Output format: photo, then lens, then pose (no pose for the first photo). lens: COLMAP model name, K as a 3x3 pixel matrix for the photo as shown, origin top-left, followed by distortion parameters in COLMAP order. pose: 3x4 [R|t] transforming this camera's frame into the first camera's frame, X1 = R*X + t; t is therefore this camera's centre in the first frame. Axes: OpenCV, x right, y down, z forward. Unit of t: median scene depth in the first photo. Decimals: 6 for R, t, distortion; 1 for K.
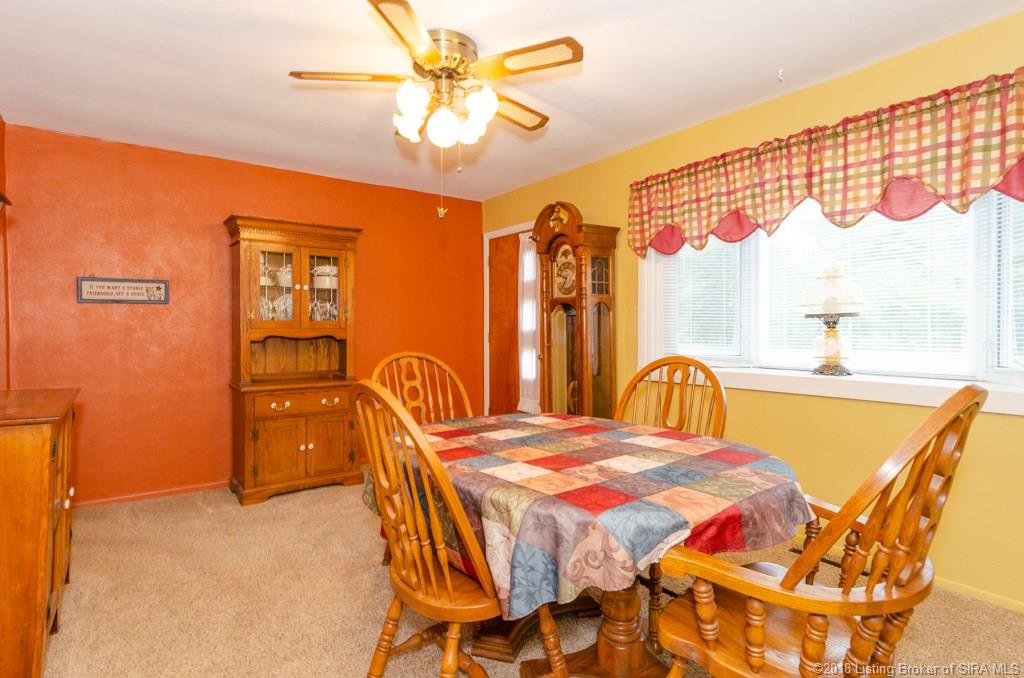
lens RADIAL K [[539.8, 0, 515.3], [0, 539.8, 335.5], [0, 0, 1]] dist [0.002656, 0.001151]
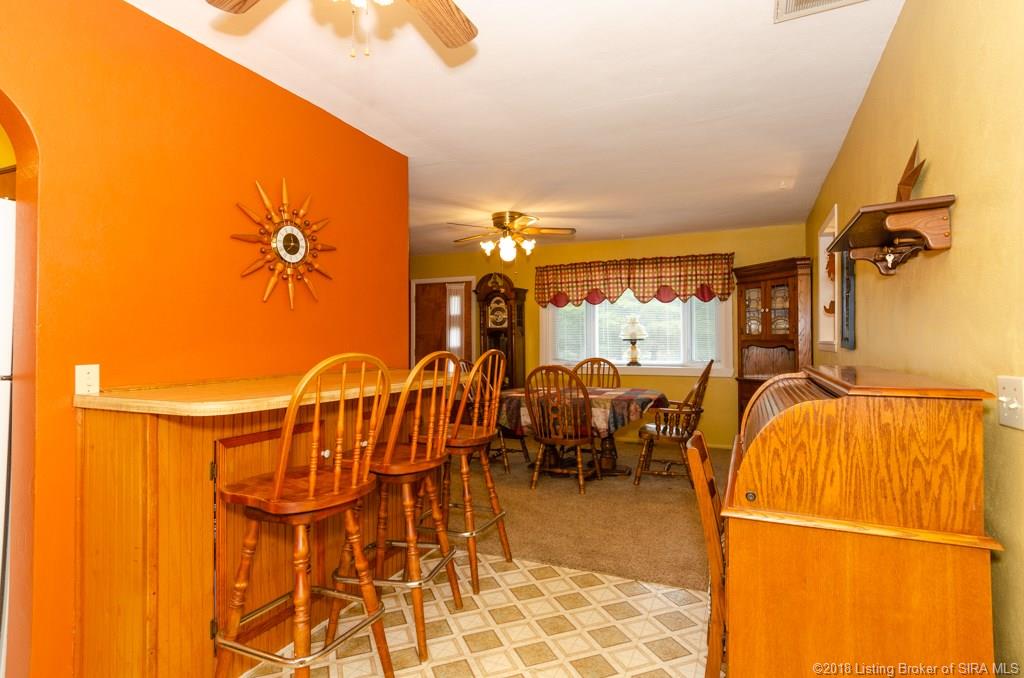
lens RADIAL K [[527.7, 0, 514.2], [0, 527.7, 336.9], [0, 0, 1]] dist [0.004892, 0.000531]
pose [[0.877344, 0.005887, 0.479826, -0.916224], [0.006002, 0.999712, -0.023241, -0.000319], [-0.479825, 0.023271, 0.877056, -0.694665]]
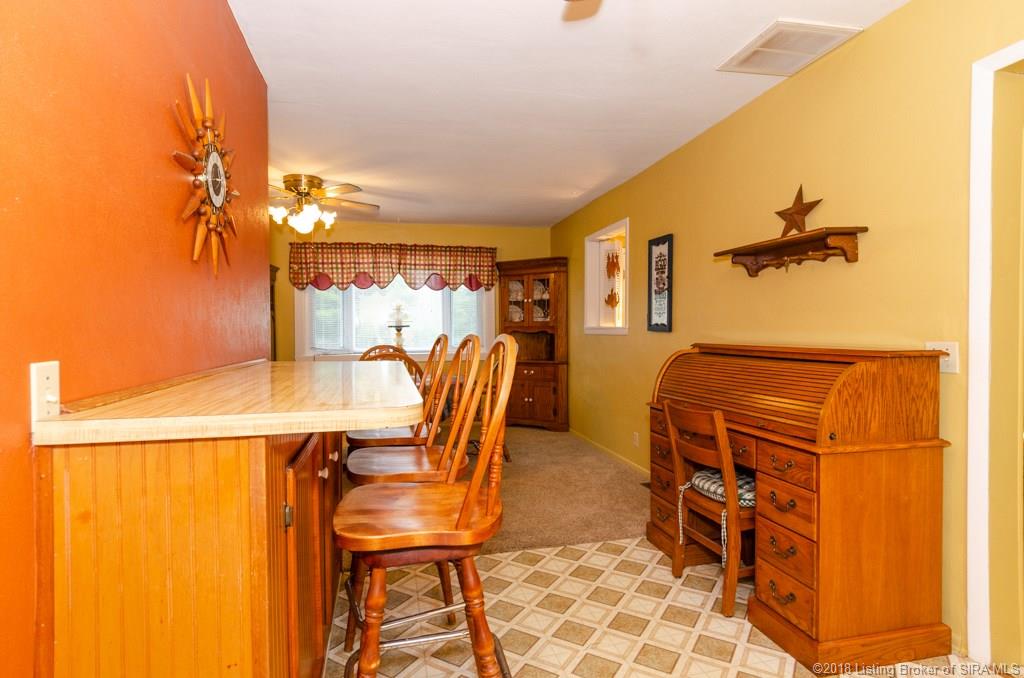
lens RADIAL K [[527.7, 0, 514.2], [0, 527.7, 336.9], [0, 0, 1]] dist [0.004892, 0.000531]
pose [[0.406833, -0.011273, 0.913433, -1.218311], [0.016518, 0.999851, 0.004983, 0.003432], [-0.913353, 0.013061, 0.406959, -0.312168]]
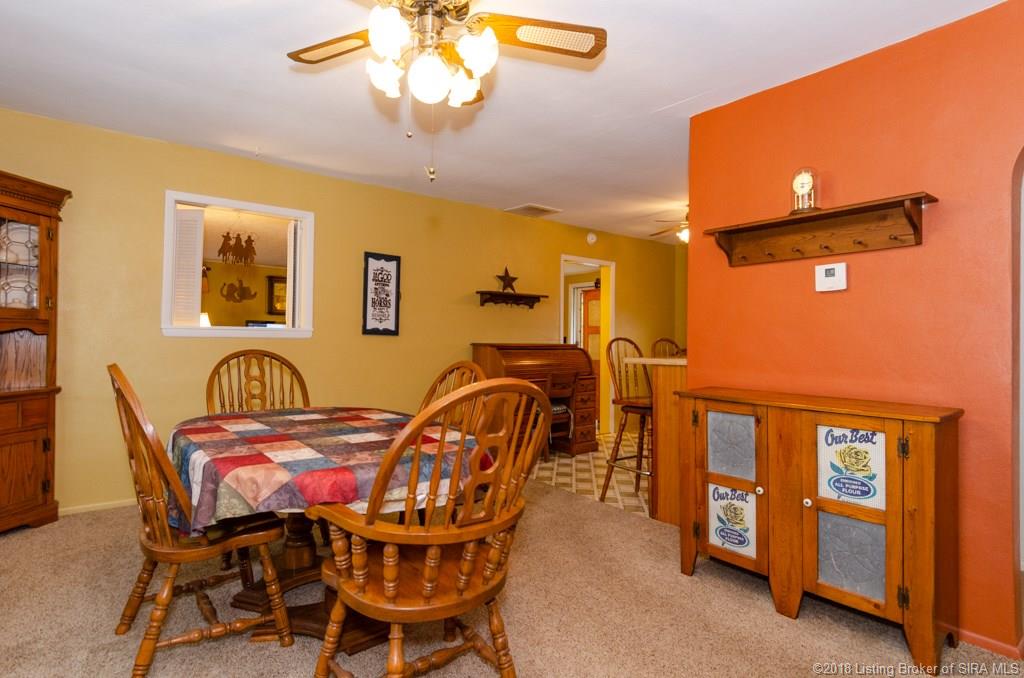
lens RADIAL K [[527.7, 0, 514.2], [0, 527.7, 336.9], [0, 0, 1]] dist [0.004892, 0.000531]
pose [[-0.999550, -0.007130, -0.029148, -0.205266], [-0.007394, 0.999933, 0.008955, -0.010128], [0.029082, 0.009166, -0.999535, 1.416242]]
